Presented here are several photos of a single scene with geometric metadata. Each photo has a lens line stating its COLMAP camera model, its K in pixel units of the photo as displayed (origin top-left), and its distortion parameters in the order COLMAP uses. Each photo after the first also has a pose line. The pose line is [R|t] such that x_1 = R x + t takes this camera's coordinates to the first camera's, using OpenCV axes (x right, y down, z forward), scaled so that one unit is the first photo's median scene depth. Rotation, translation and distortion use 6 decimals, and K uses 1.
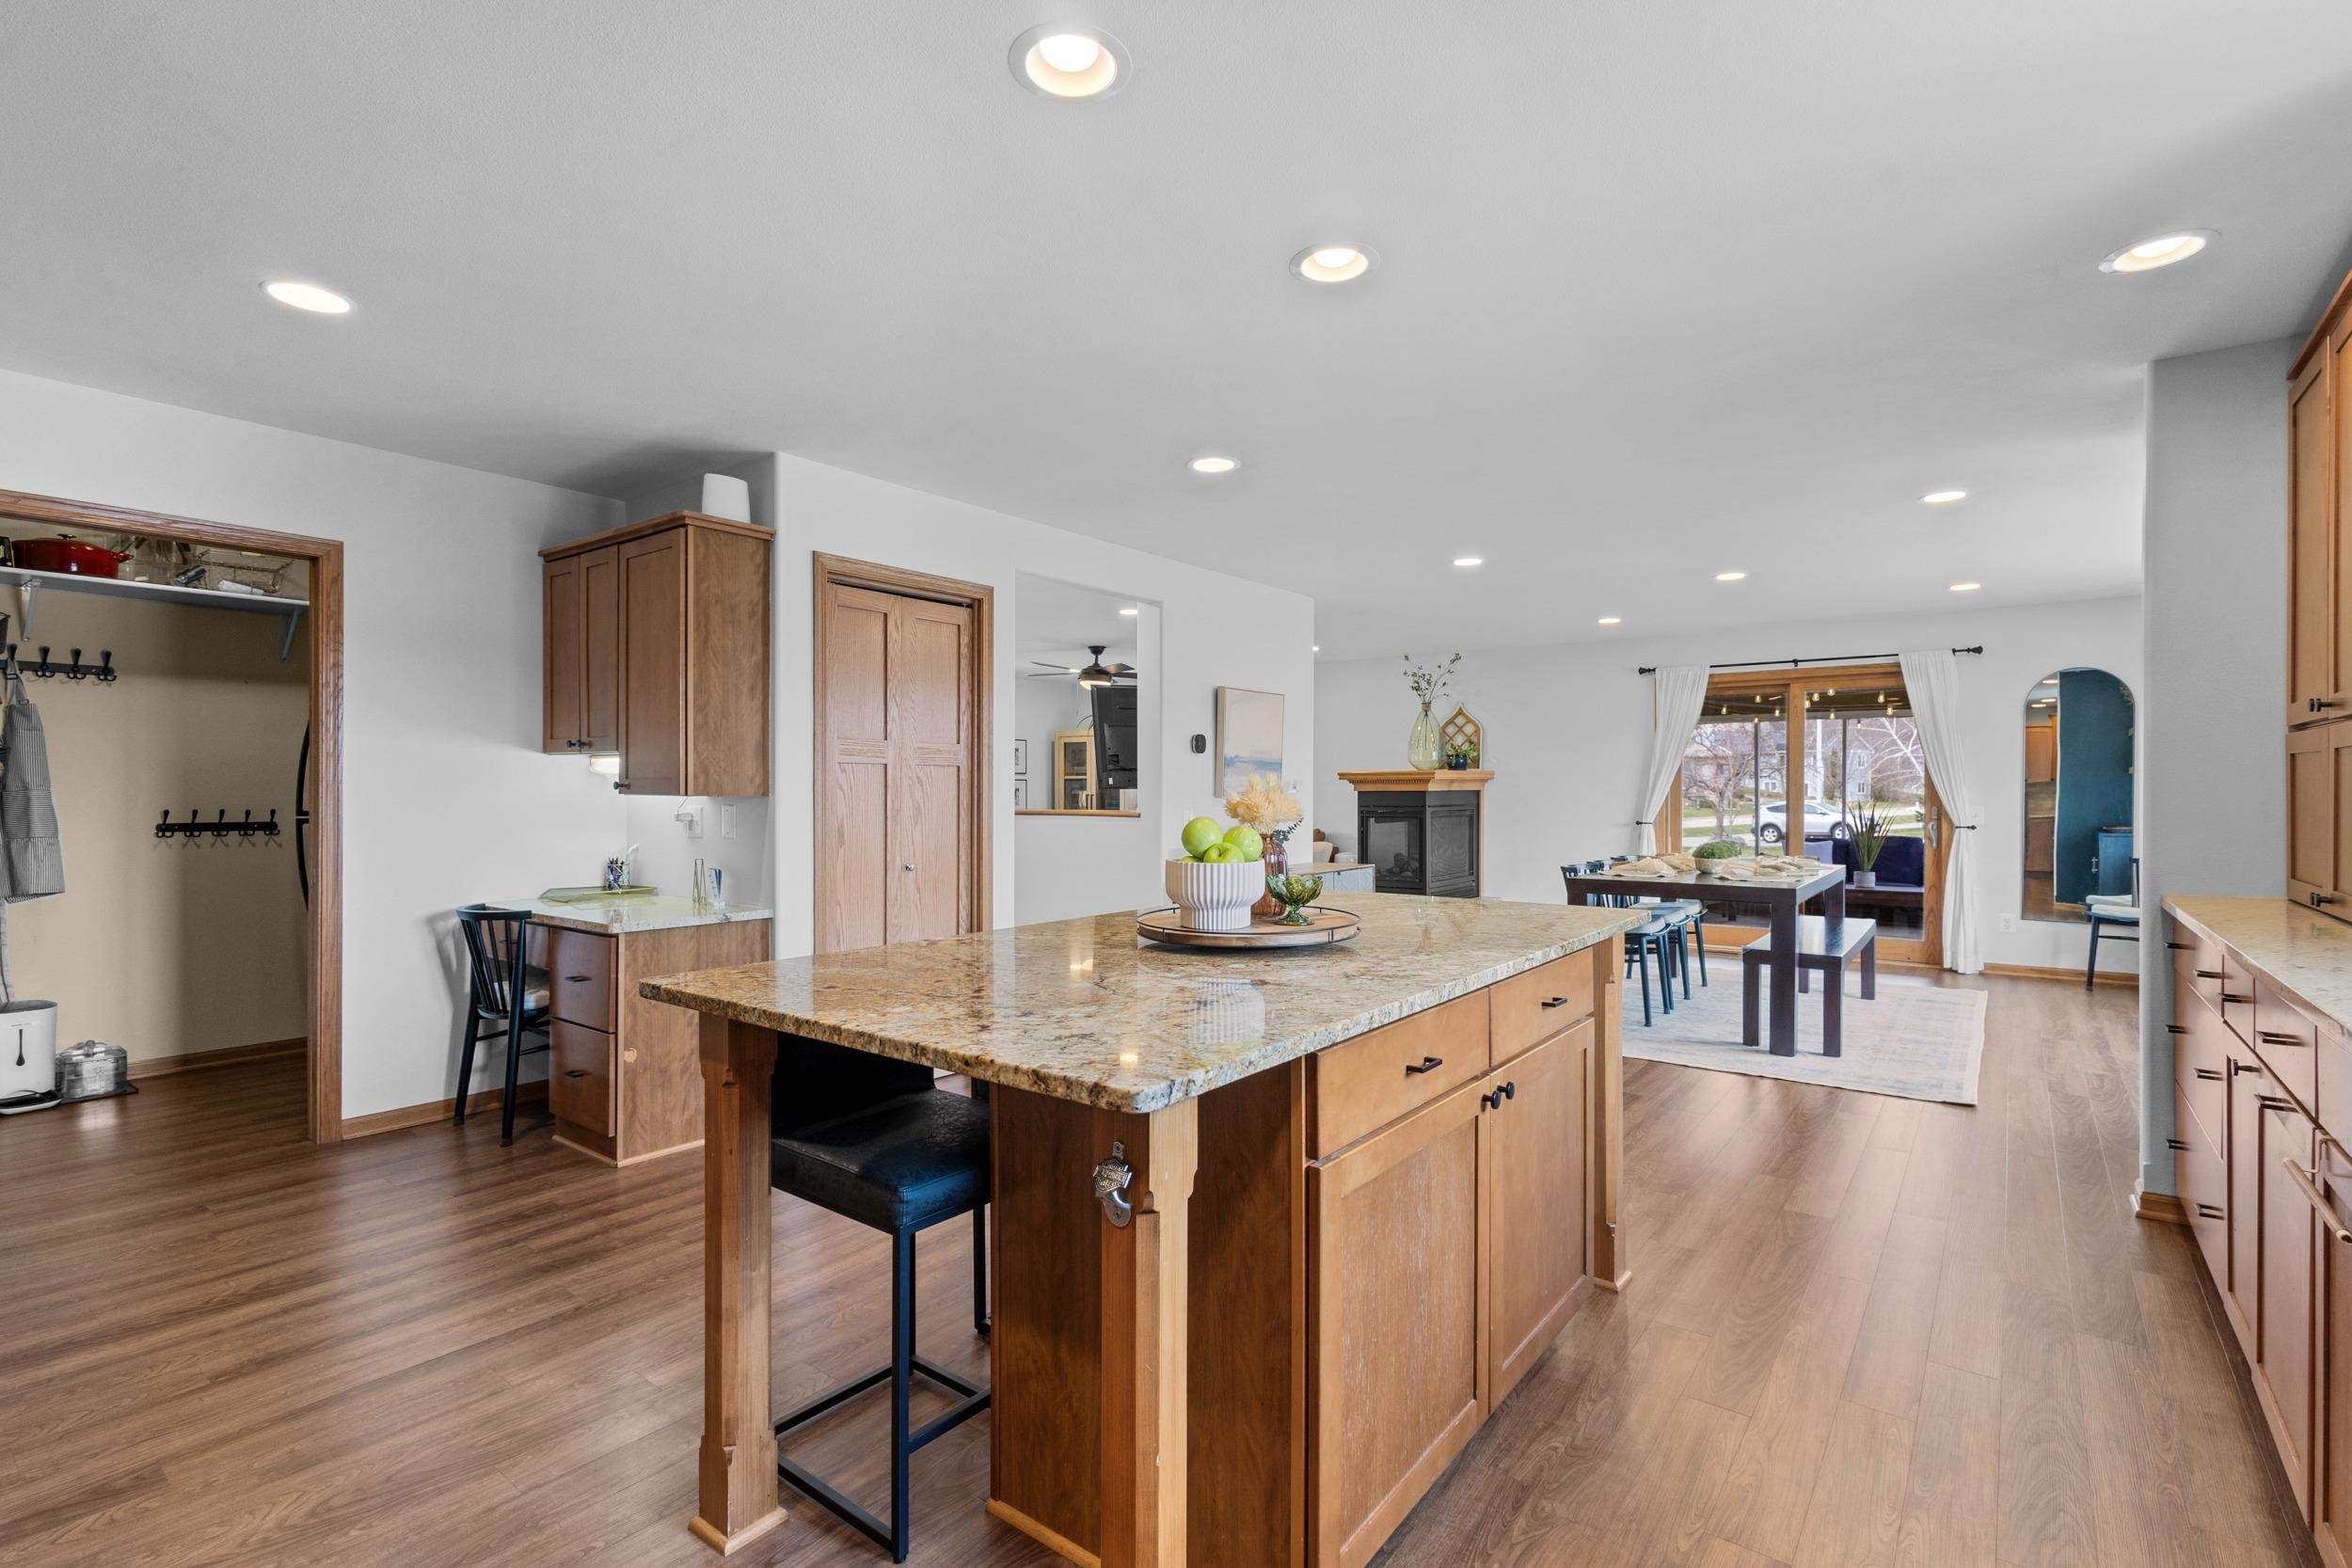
lens RADIAL K [[1071.7, 0, 1189.4], [0, 1071.7, 789.5], [0, 0, 1]] dist [0.004442, 0.000559]
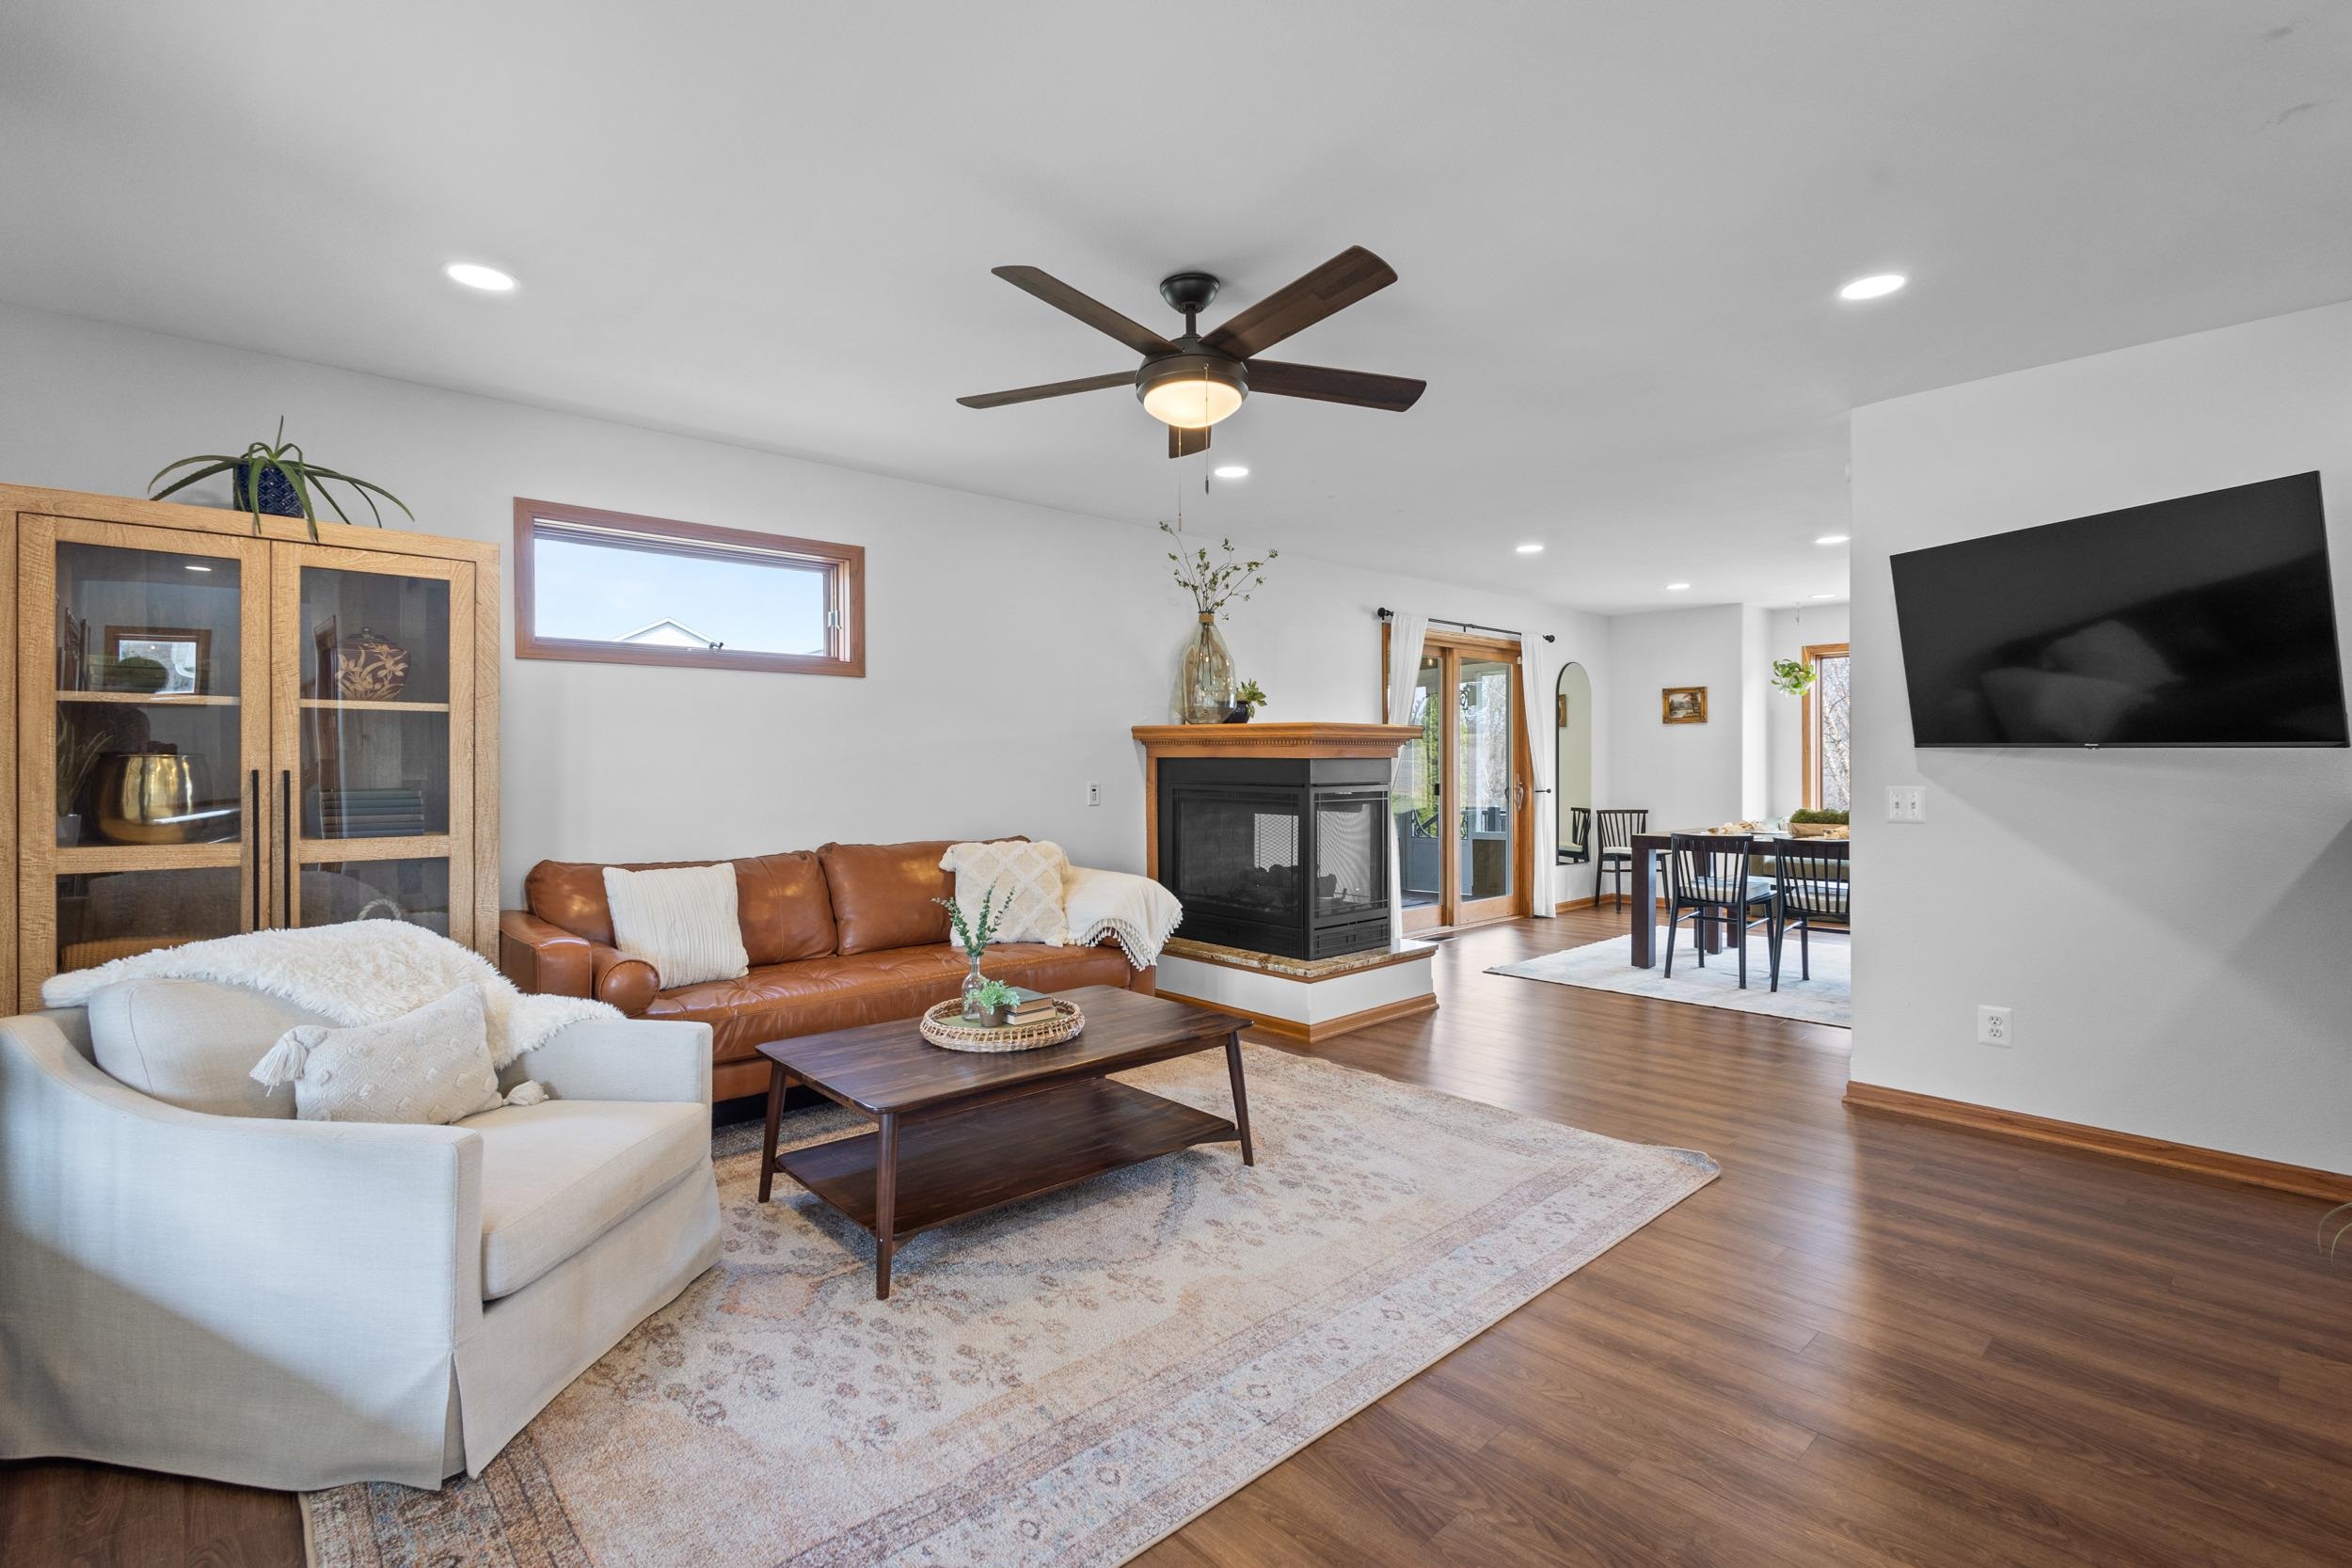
lens RADIAL K [[1071.7, 0, 1180.9], [0, 1071.7, 772.9], [0, 0, 1]] dist [0.004442, 0.000559]
pose [[0.175939, -0.009078, 0.984359, -0.396645], [0.002145, 0.999959, 0.008838, 0.004210], [-0.984399, 0.000556, 0.175951, 0.969535]]
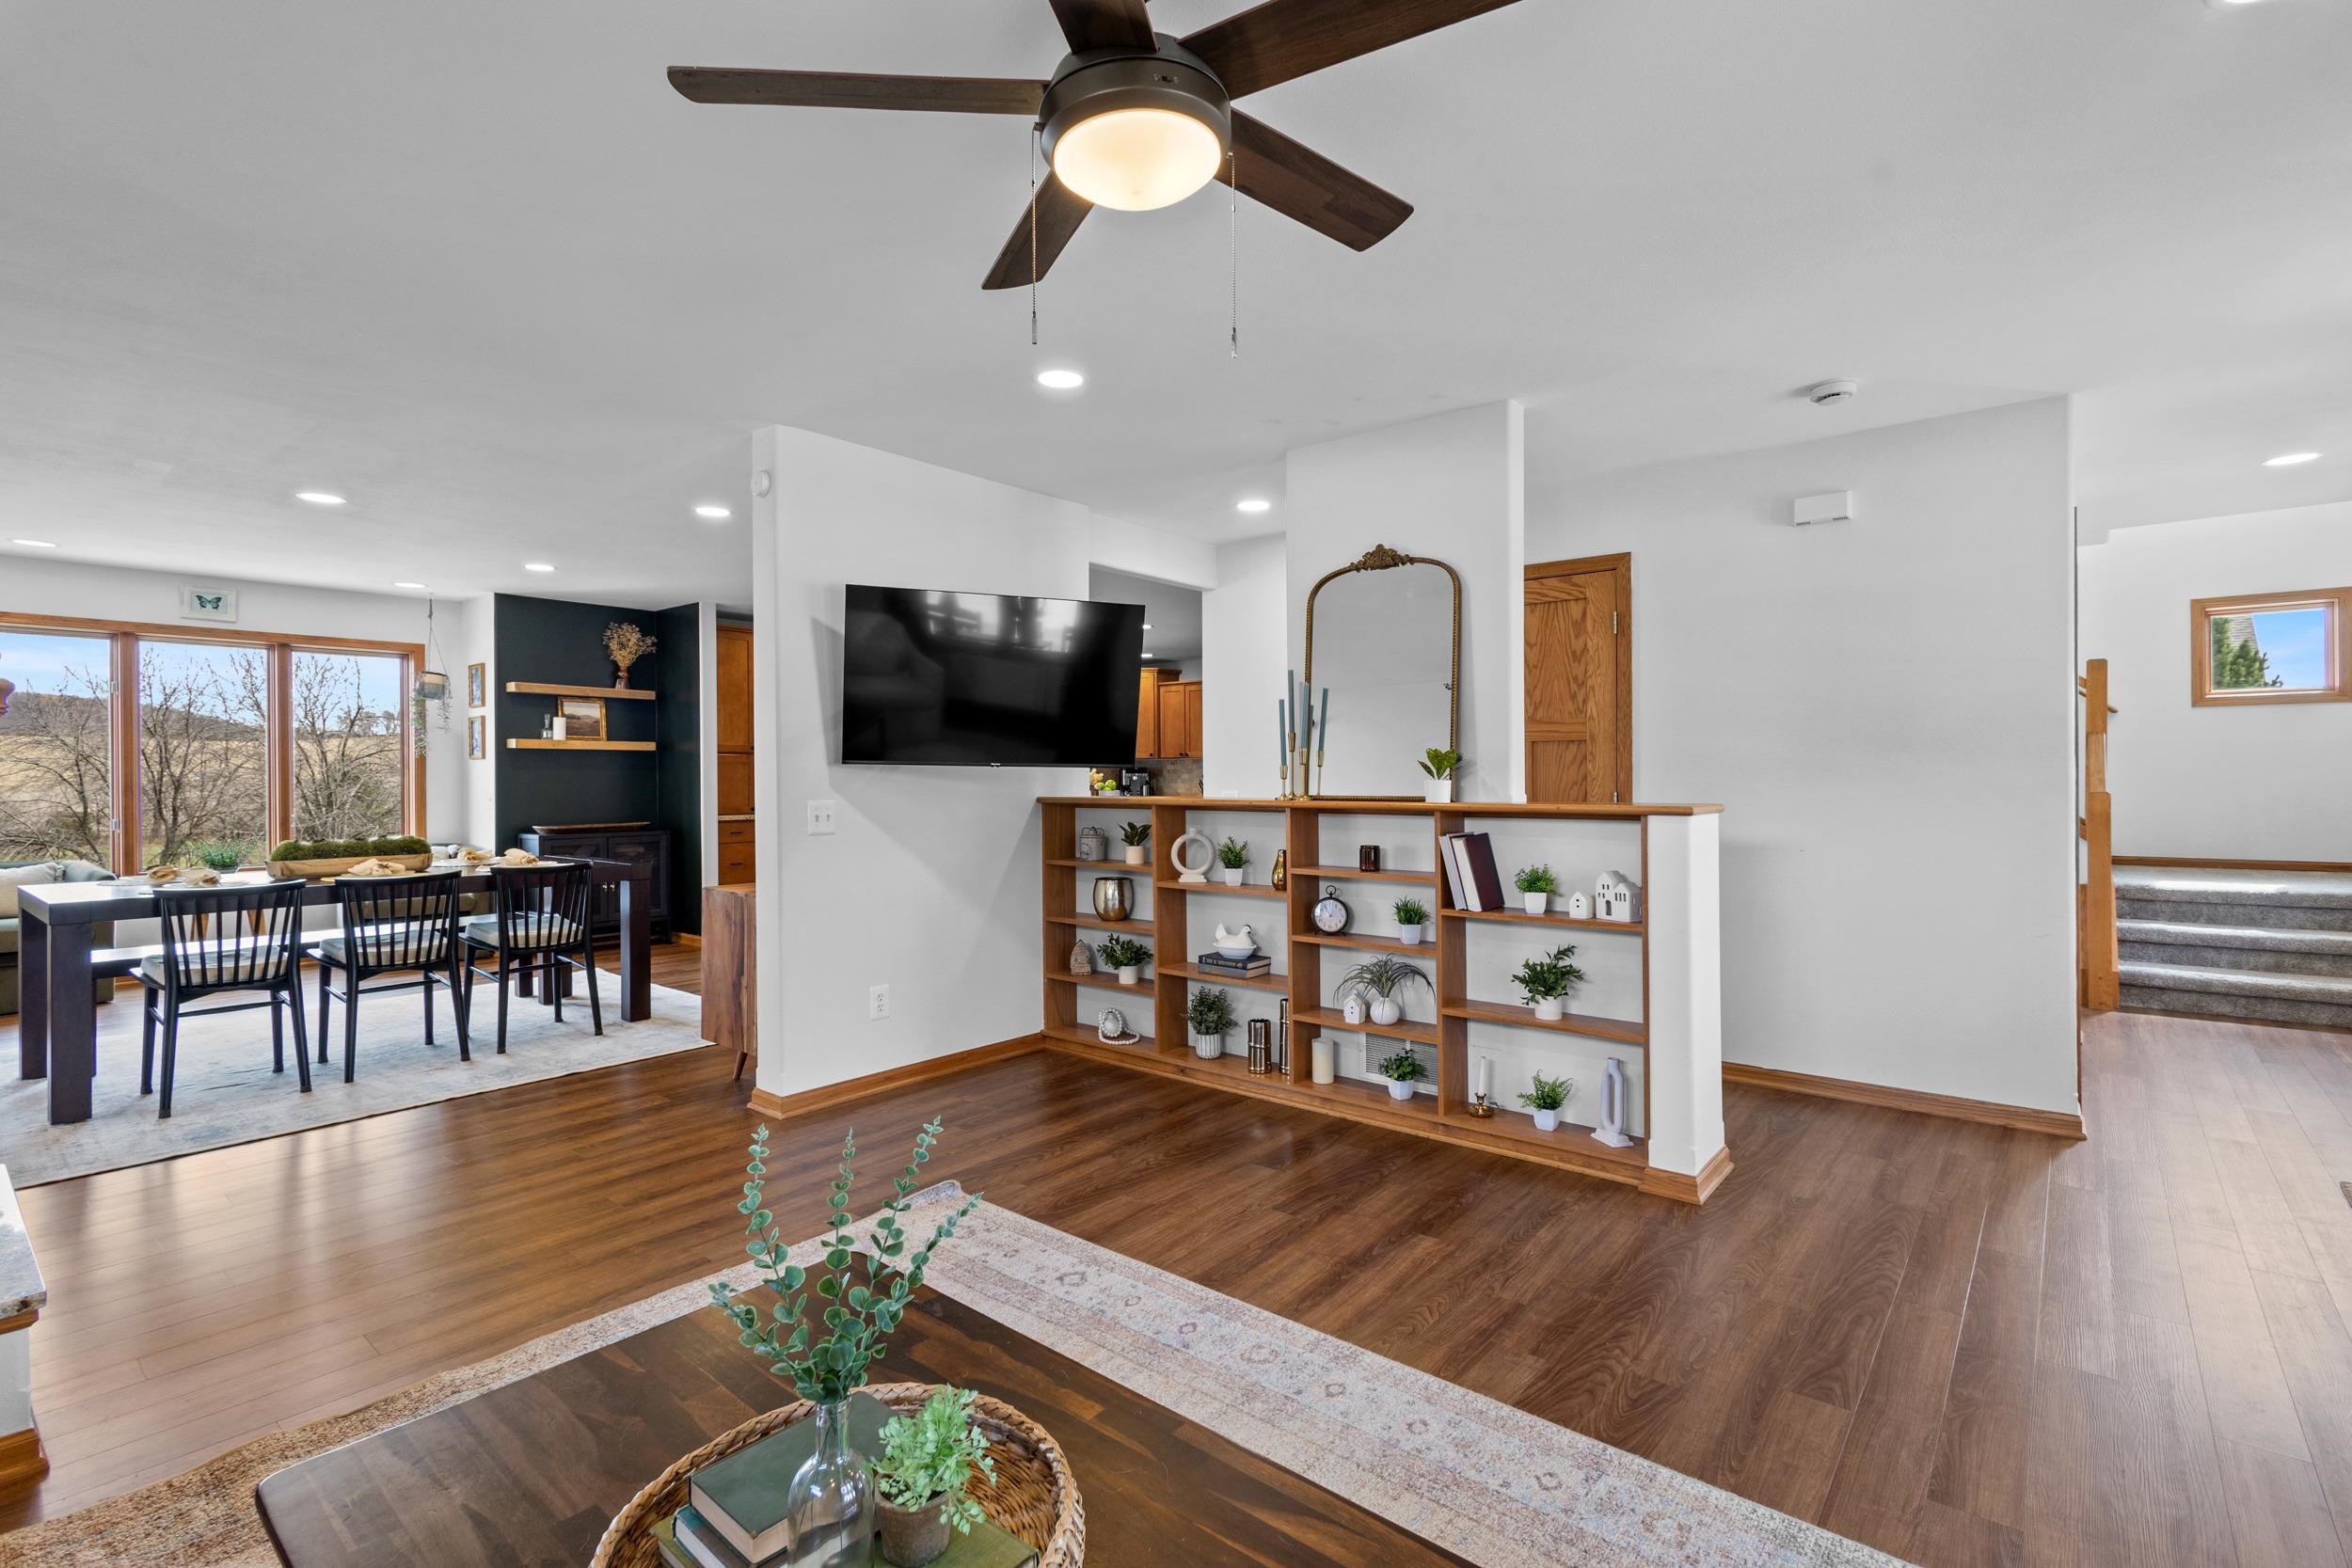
lens RADIAL K [[1071.7, 0, 1177.1], [0, 1071.7, 778.7], [0, 0, 1]] dist [0.004442, 0.000559]
pose [[-0.999165, 0.002403, 0.040780, 0.241584], [0.002341, 0.999996, -0.001570, 0.007353], [-0.040783, -0.001473, -0.999167, 1.477456]]
